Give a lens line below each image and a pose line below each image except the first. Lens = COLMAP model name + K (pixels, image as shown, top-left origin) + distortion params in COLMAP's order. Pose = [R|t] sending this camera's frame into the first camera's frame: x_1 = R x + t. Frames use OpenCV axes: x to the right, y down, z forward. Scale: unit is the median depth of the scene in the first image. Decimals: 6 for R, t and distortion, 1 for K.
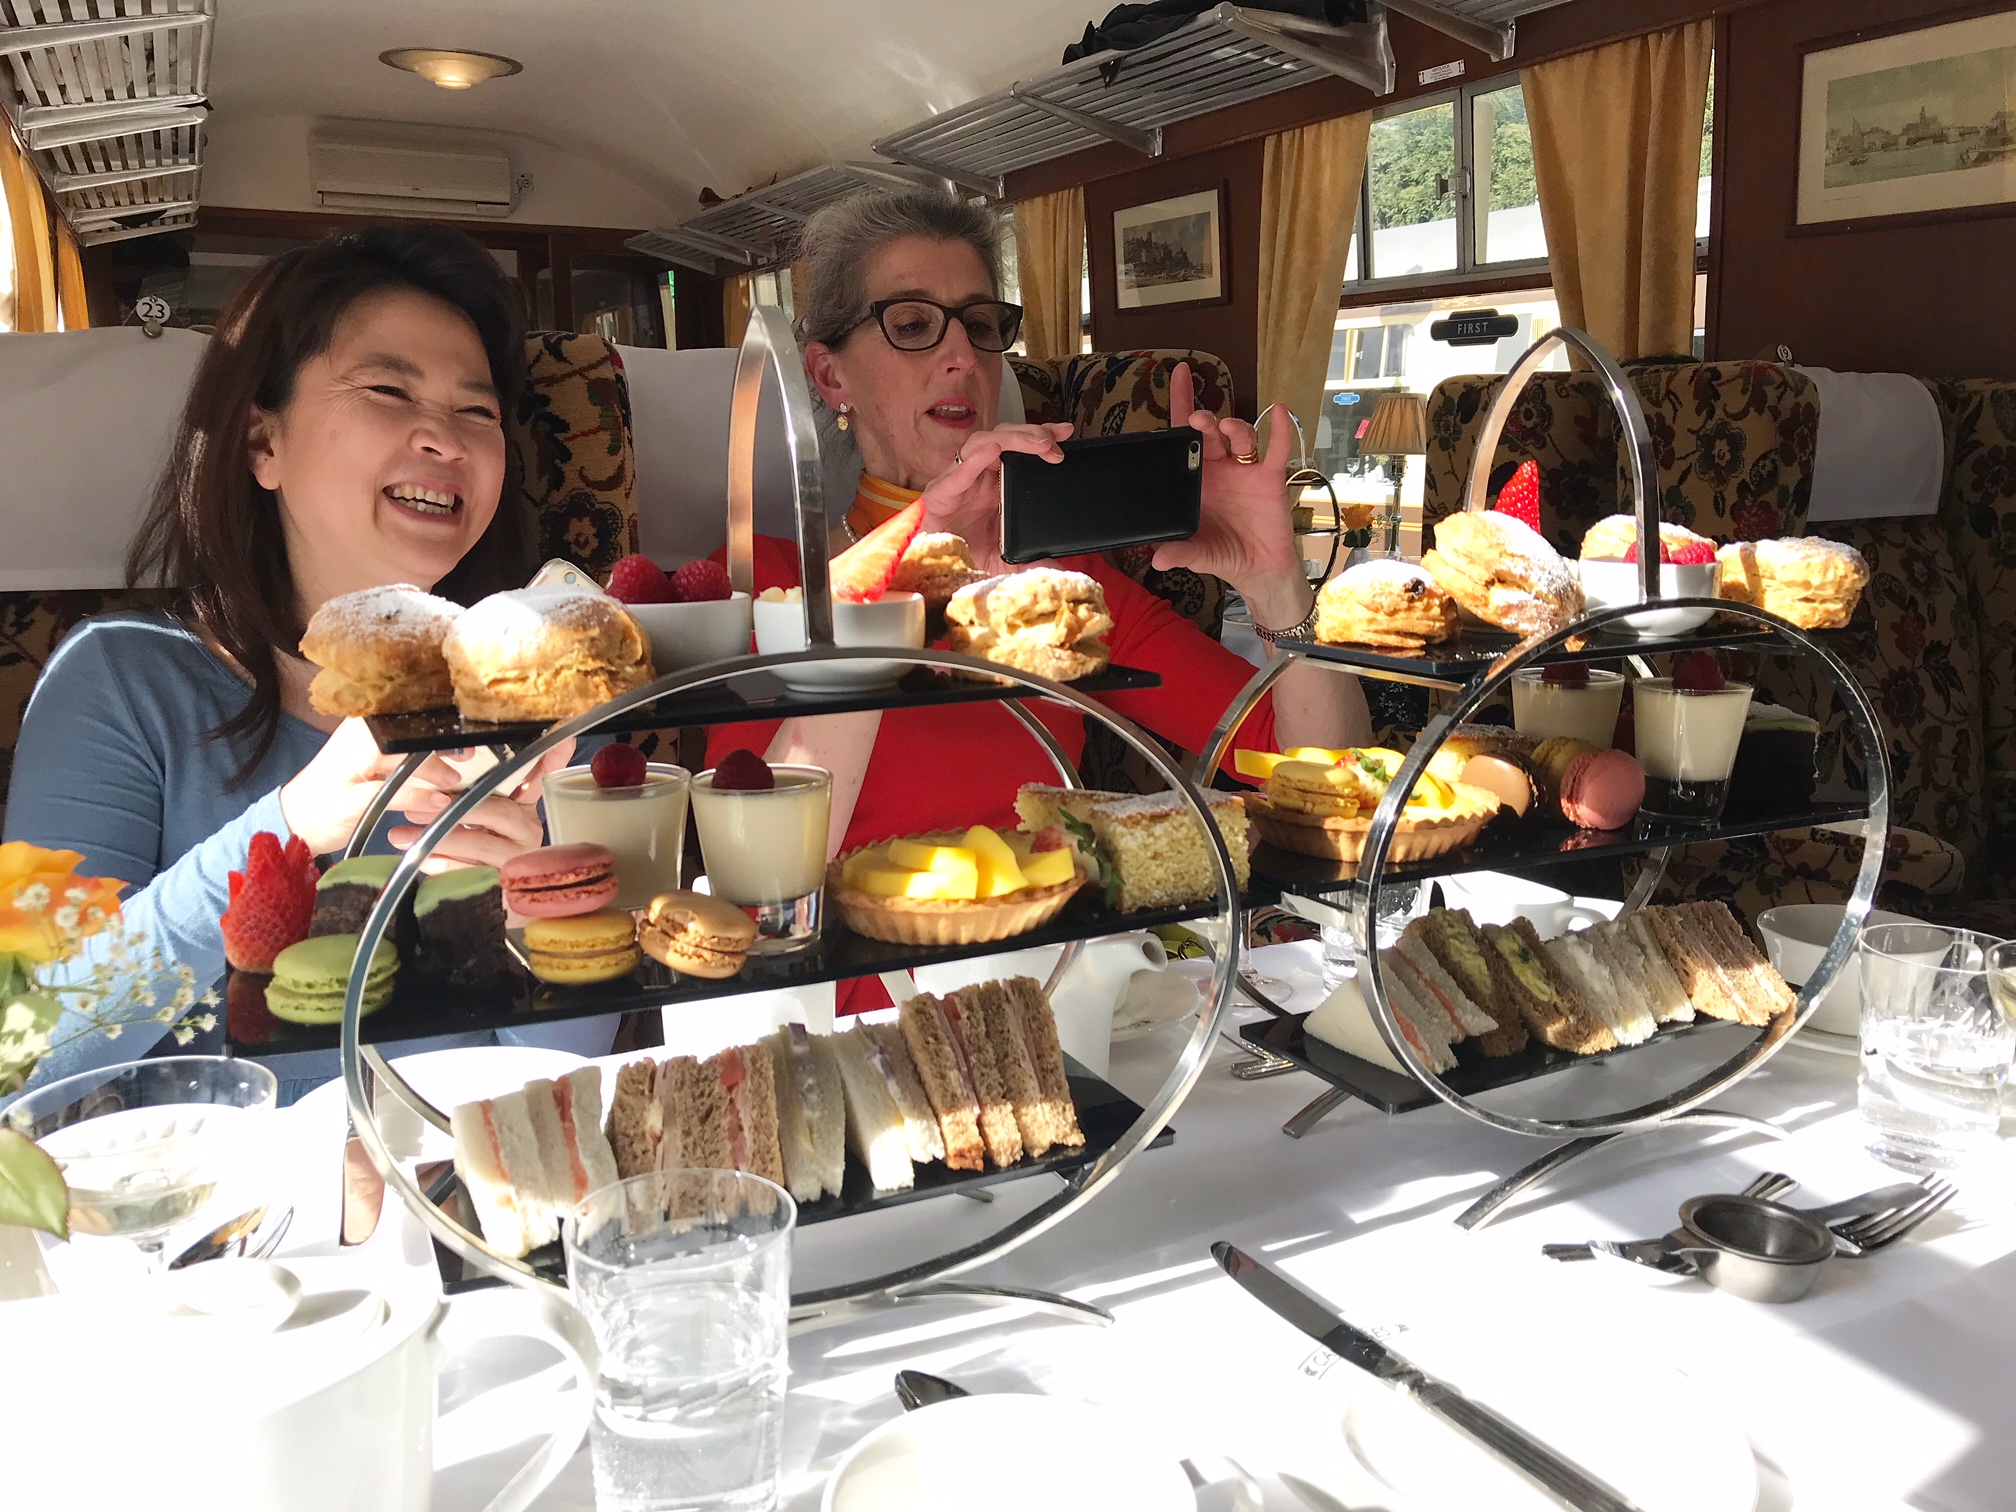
lens RADIAL K [[1685.1, 0, 989.5], [0, 1685.1, 743.1], [0, 0, 1]] dist [-0.012503, 0.026926]
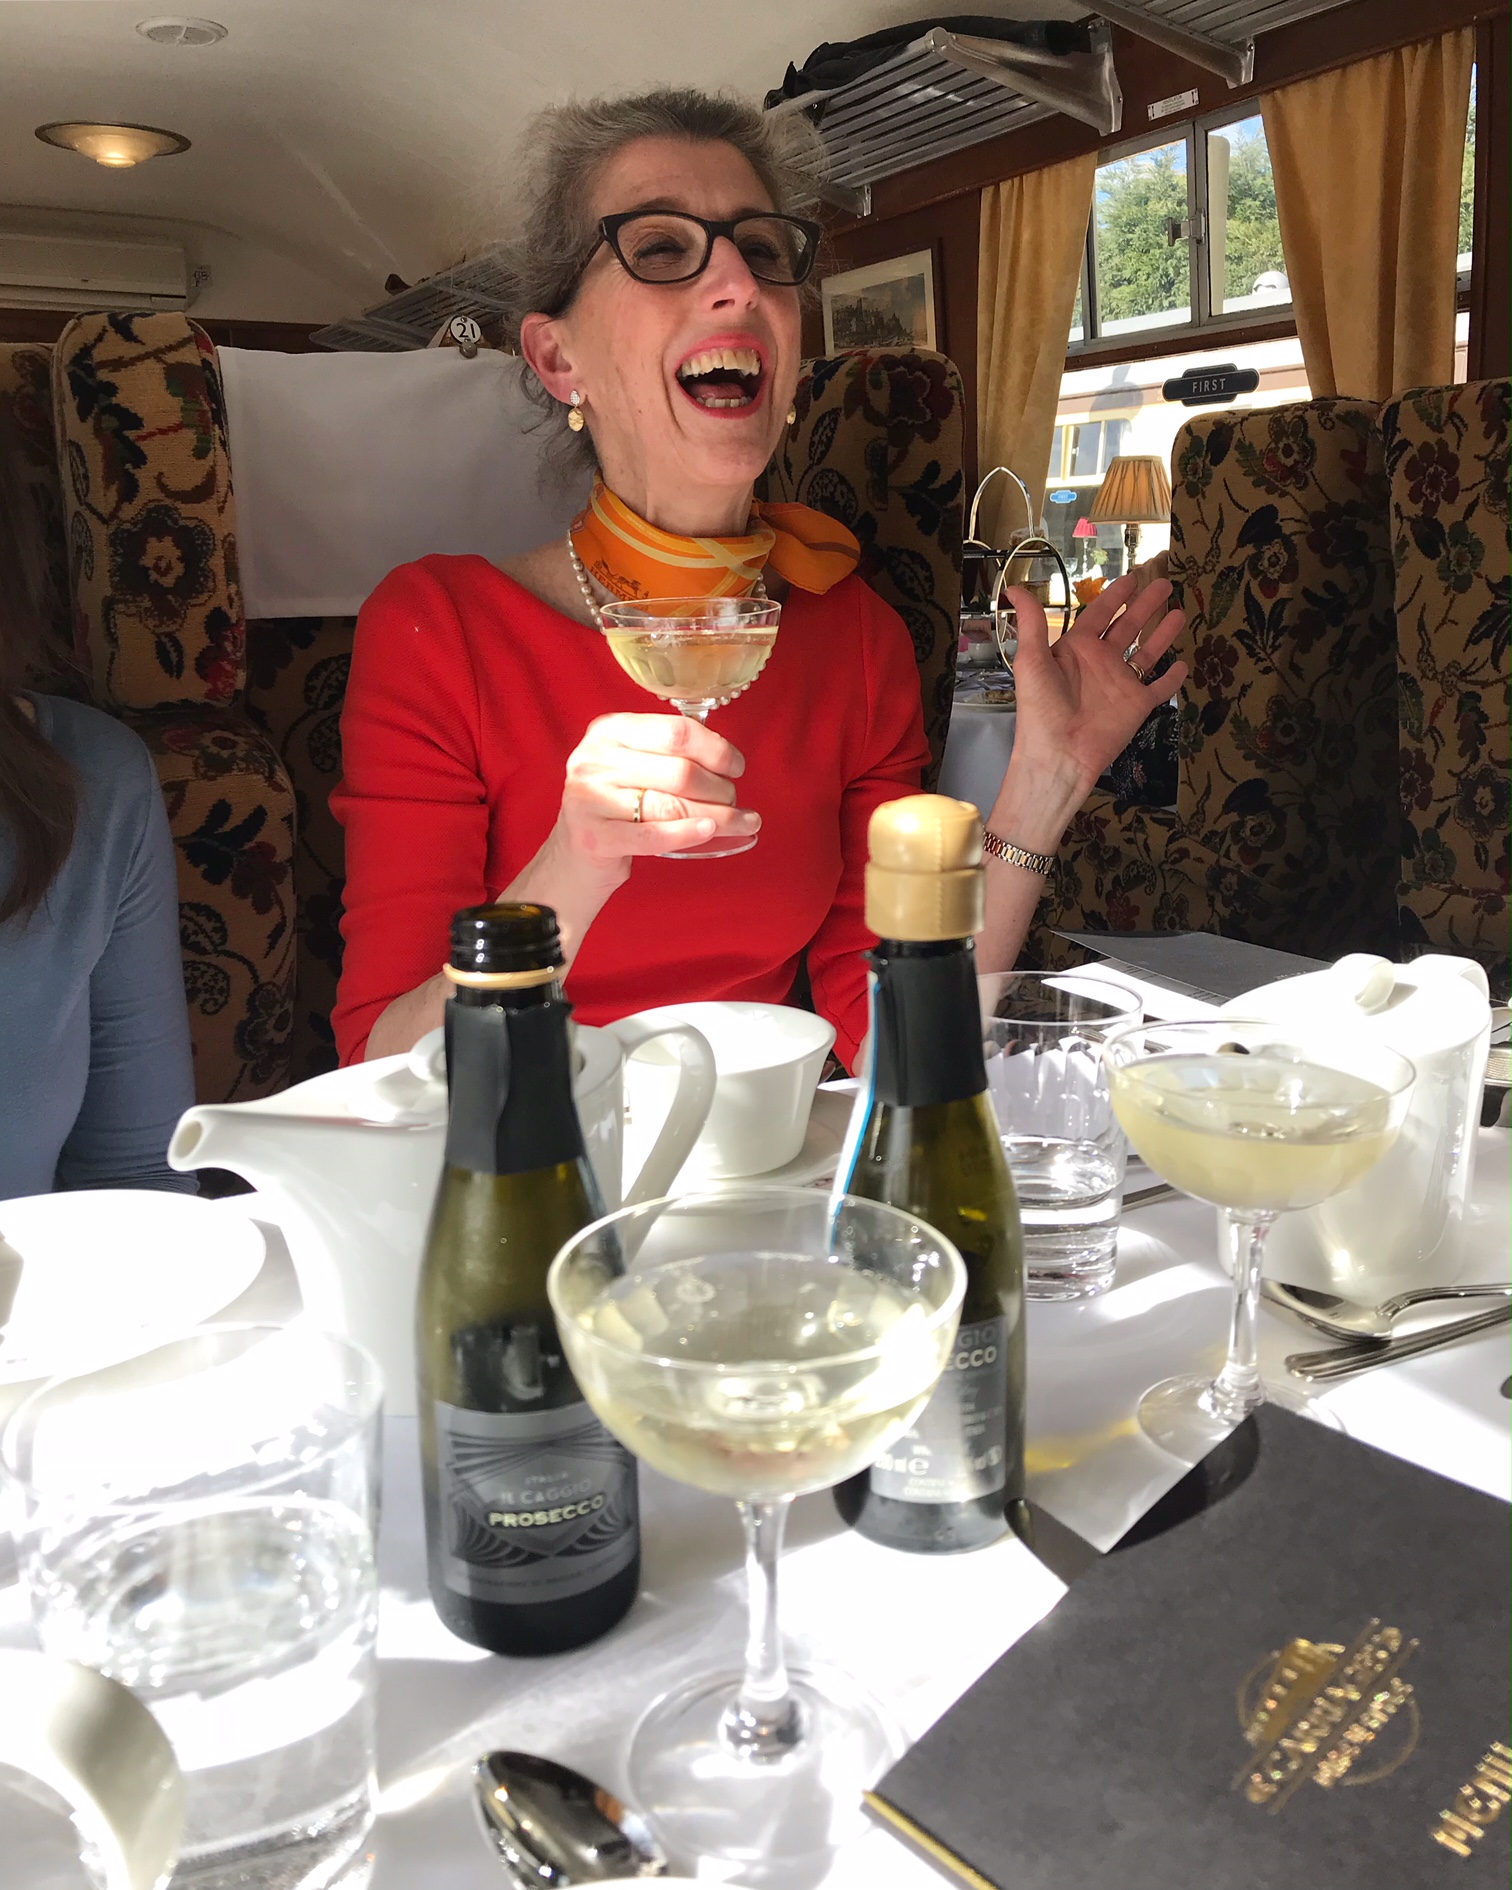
lens RADIAL K [[1698.7, 0, 760.8], [0, 1698.7, 892.4], [0, 0, 1]] dist [-0.020797, 0.028147]
pose [[0.999319, -0.019348, 0.031433, 0.008997], [0.018774, 0.999653, 0.018468, 0.015992], [-0.031779, -0.017865, 0.999335, 0.110128]]
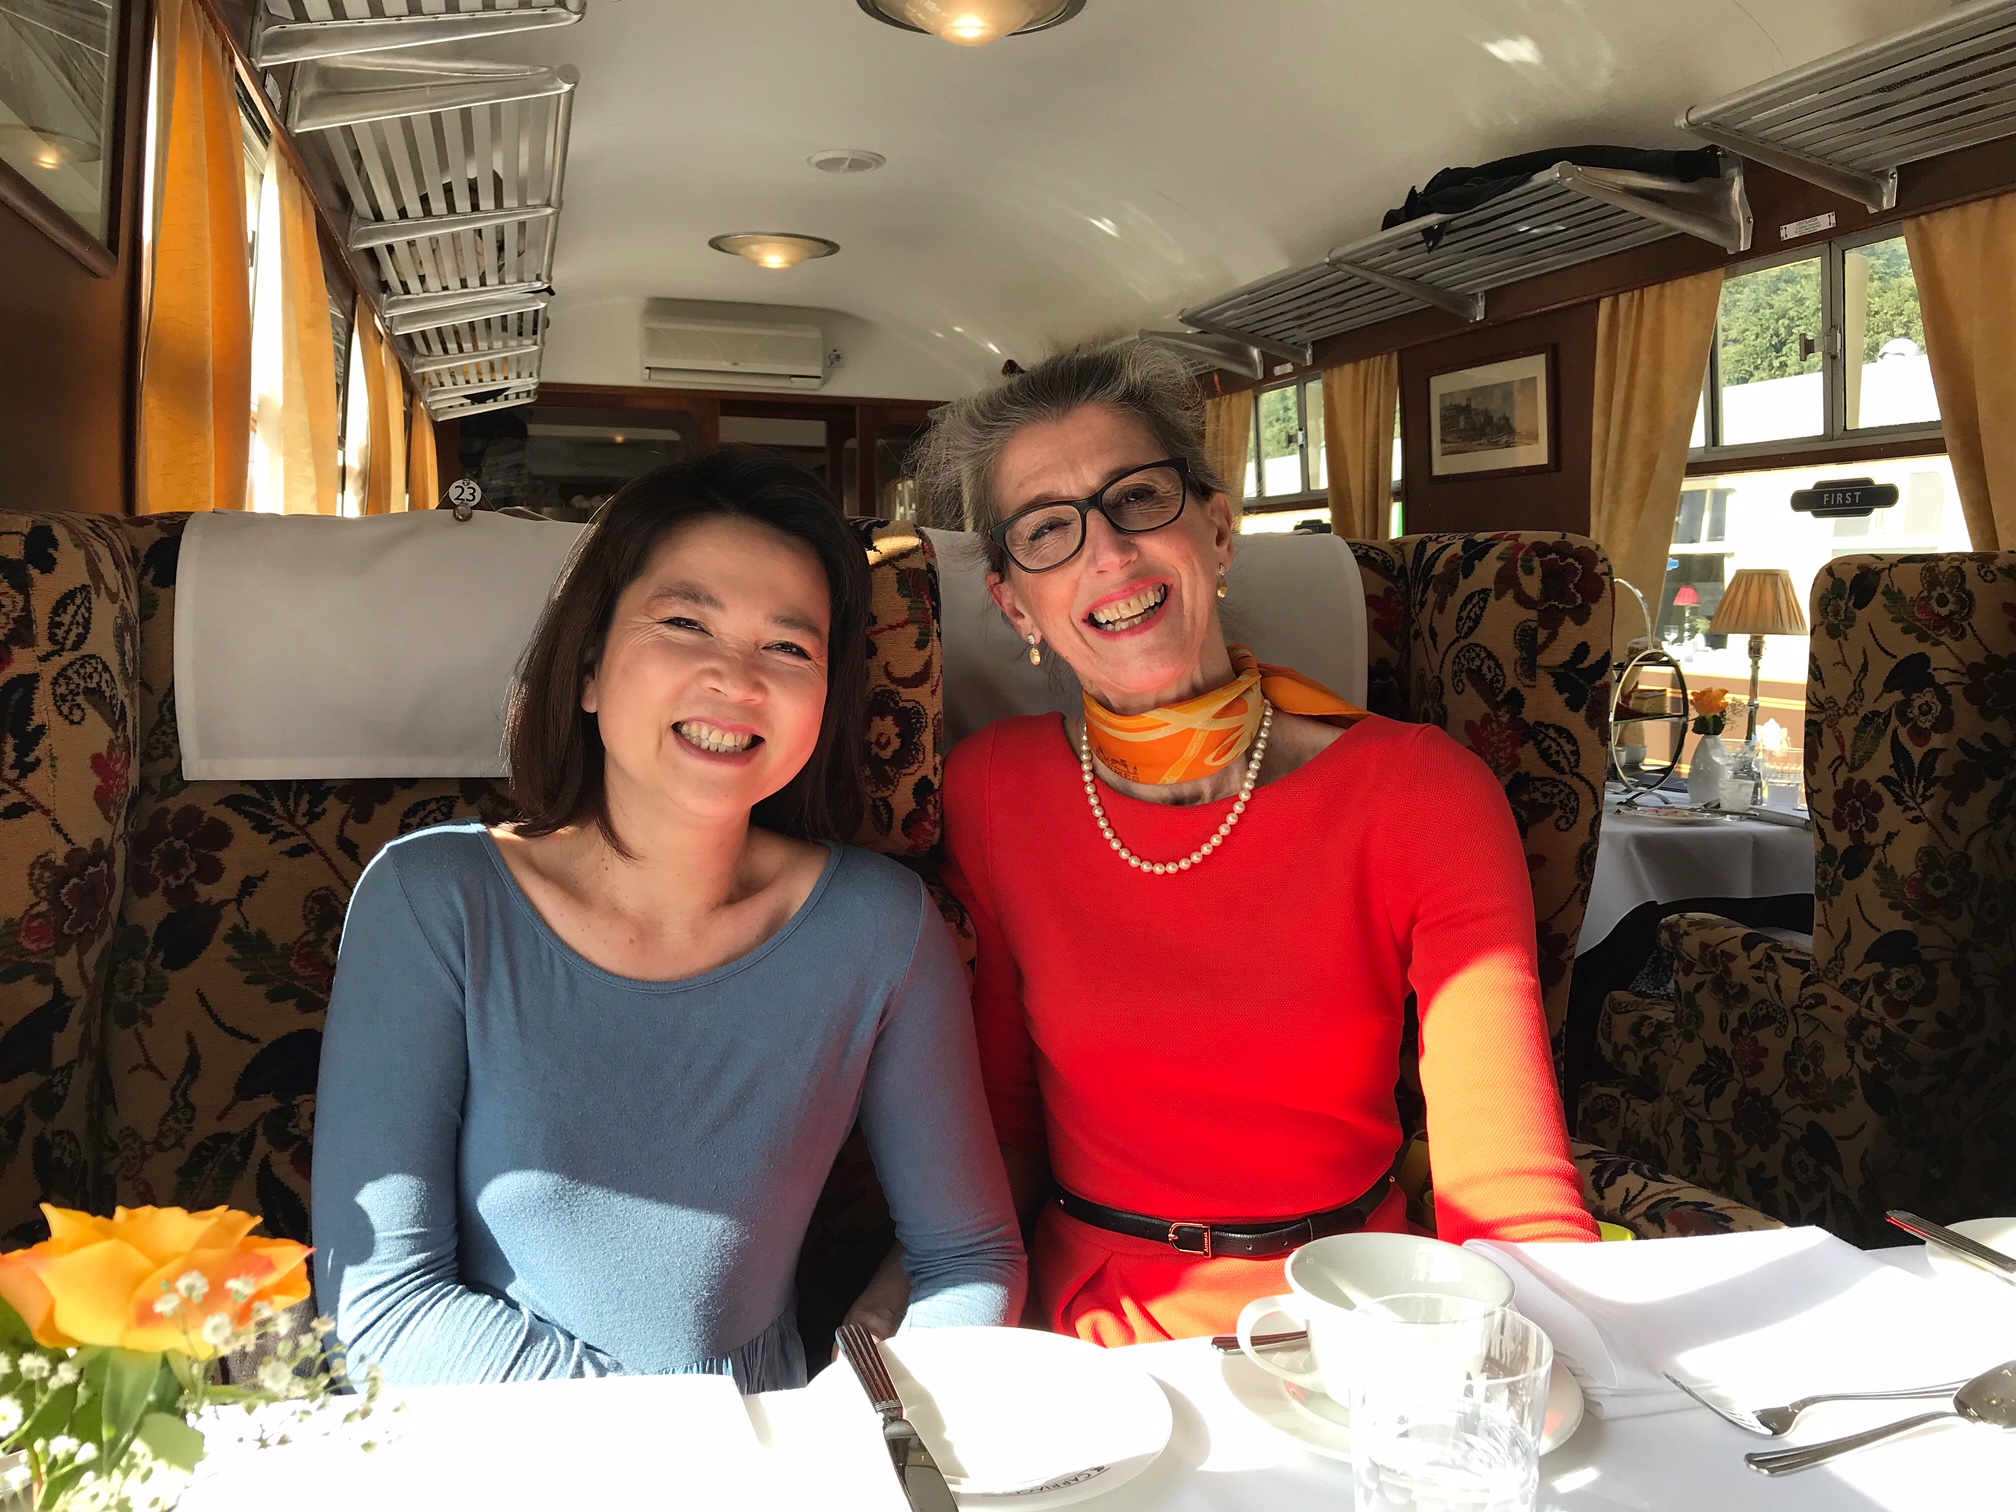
lens RADIAL K [[1685.1, 0, 989.5], [0, 1685.1, 743.1], [0, 0, 1]] dist [-0.012503, 0.026926]
pose [[0.985874, 0.023118, -0.165883, -0.020696], [-0.038359, 0.995269, -0.089270, -0.024709], [0.163034, 0.094372, 0.982097, 0.068667]]
